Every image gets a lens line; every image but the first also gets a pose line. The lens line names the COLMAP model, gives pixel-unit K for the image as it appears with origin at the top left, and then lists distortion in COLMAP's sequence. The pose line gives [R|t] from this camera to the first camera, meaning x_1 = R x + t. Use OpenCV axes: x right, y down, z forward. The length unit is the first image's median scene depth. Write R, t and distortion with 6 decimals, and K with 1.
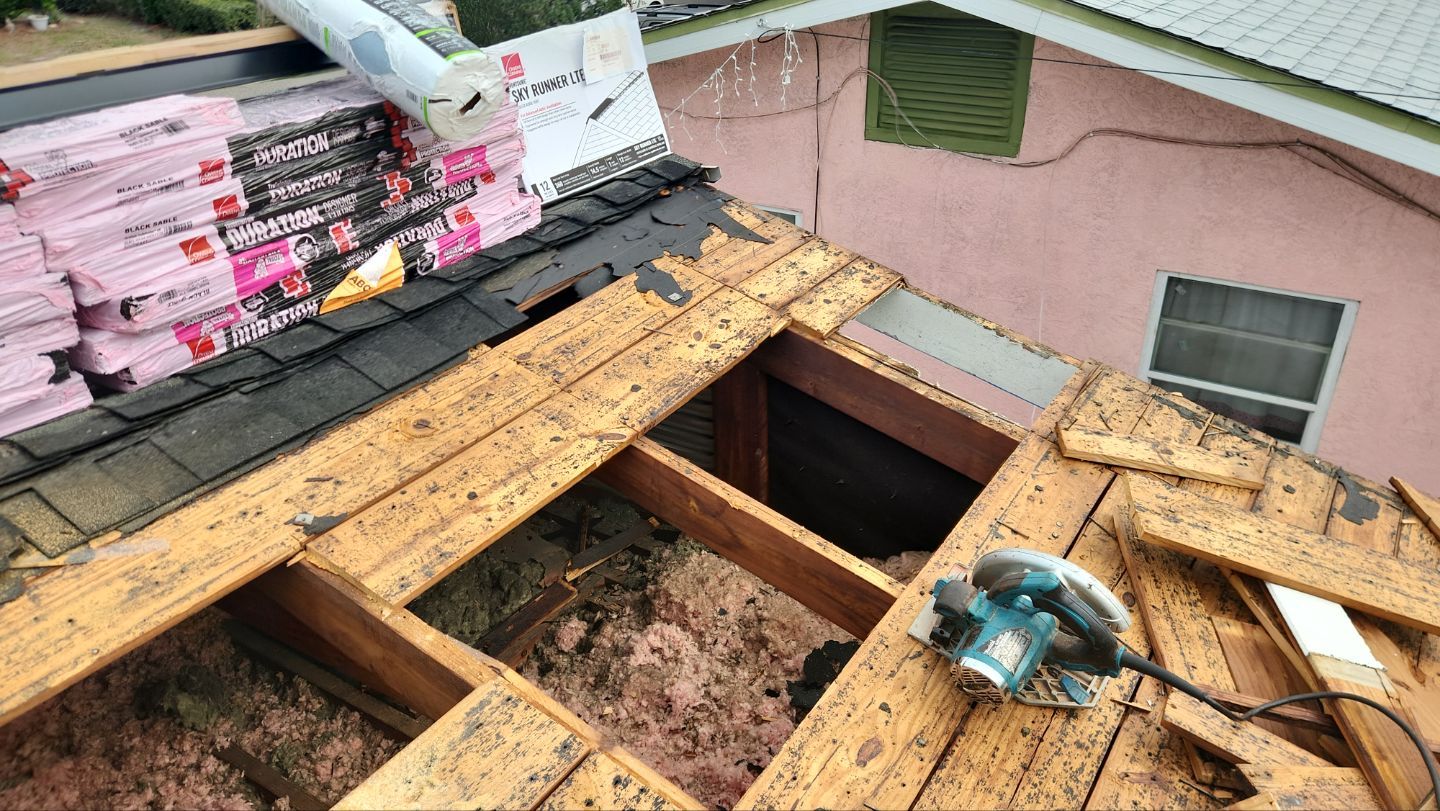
lens RADIAL K [[1081.8, 0, 726.2], [0, 1081.8, 436.0], [0, 0, 1]] dist [0.050837, -0.003815]
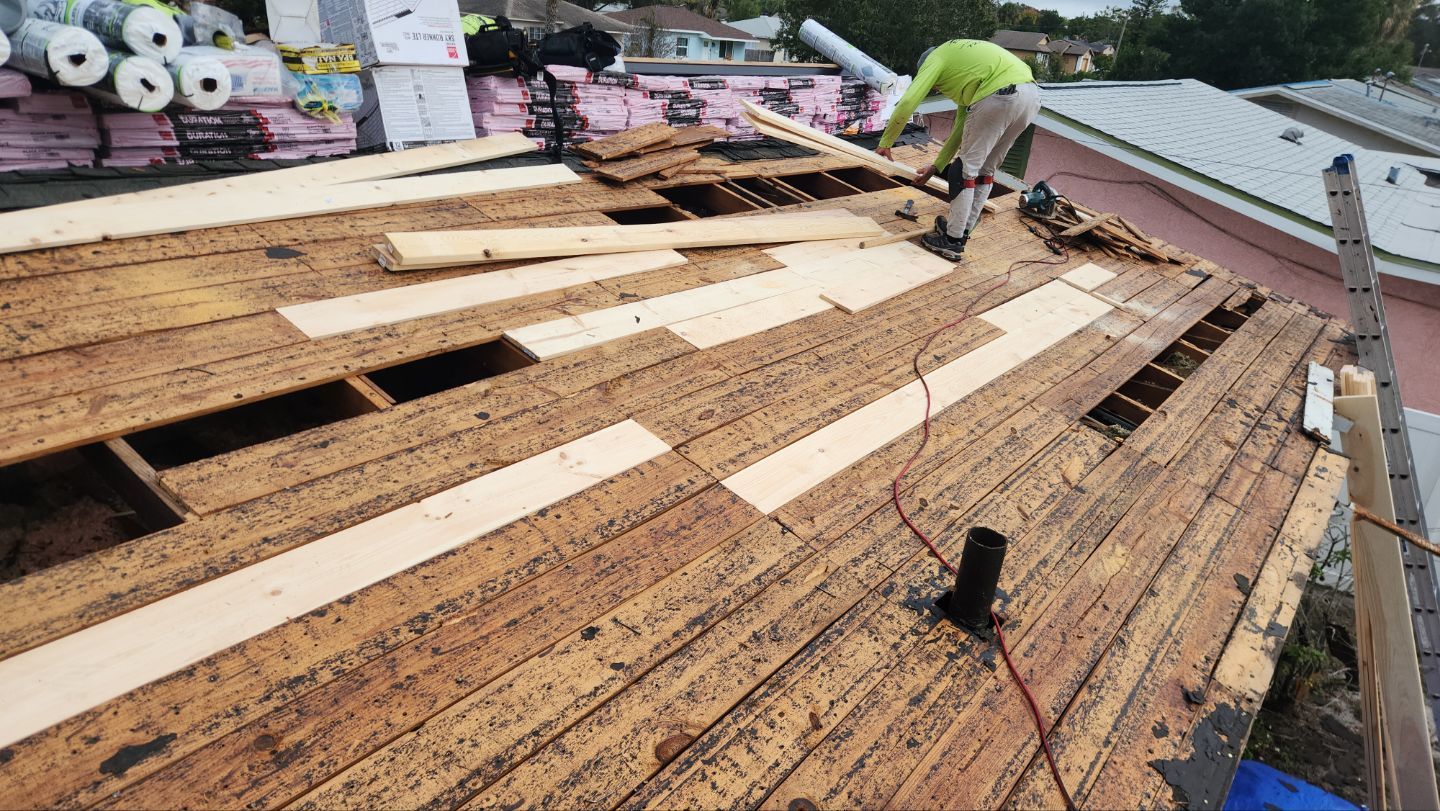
lens RADIAL K [[987.4, 0, 720.0], [0, 987.4, 405.5], [0, 0, 1]] dist [0.086672, -0.082014]
pose [[0.991452, 0.129215, -0.018048, -0.610364], [-0.130452, 0.984047, -0.120973, 1.319269], [0.002129, 0.122294, 0.992492, -2.395910]]
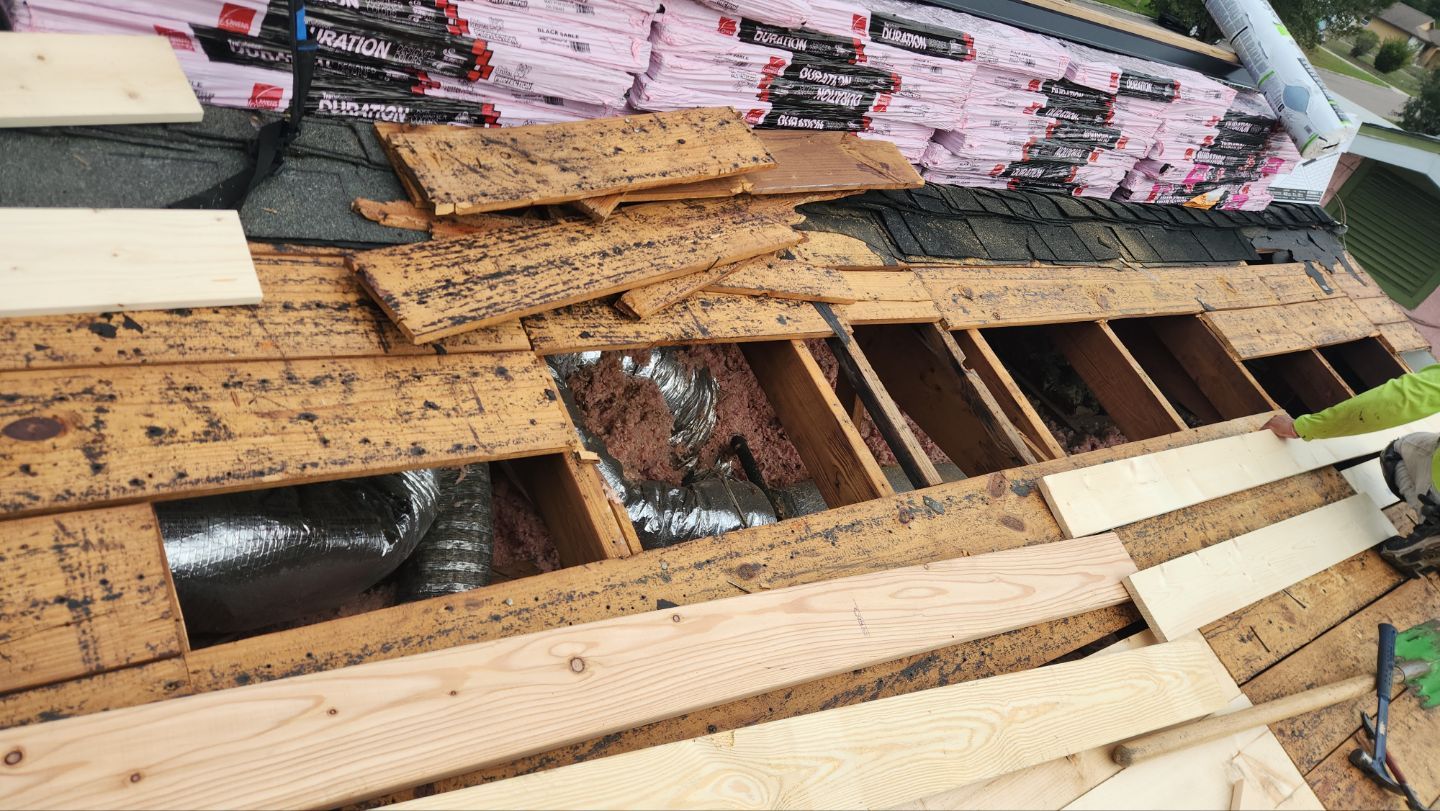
lens RADIAL K [[987.4, 0, 720.0], [0, 987.4, 405.5], [0, 0, 1]] dist [0.086672, -0.082014]
pose [[0.851887, 0.513313, -0.103916, -0.681286], [-0.507211, 0.858055, 0.080493, 0.439954], [0.130484, -0.015864, 0.991324, -0.805919]]
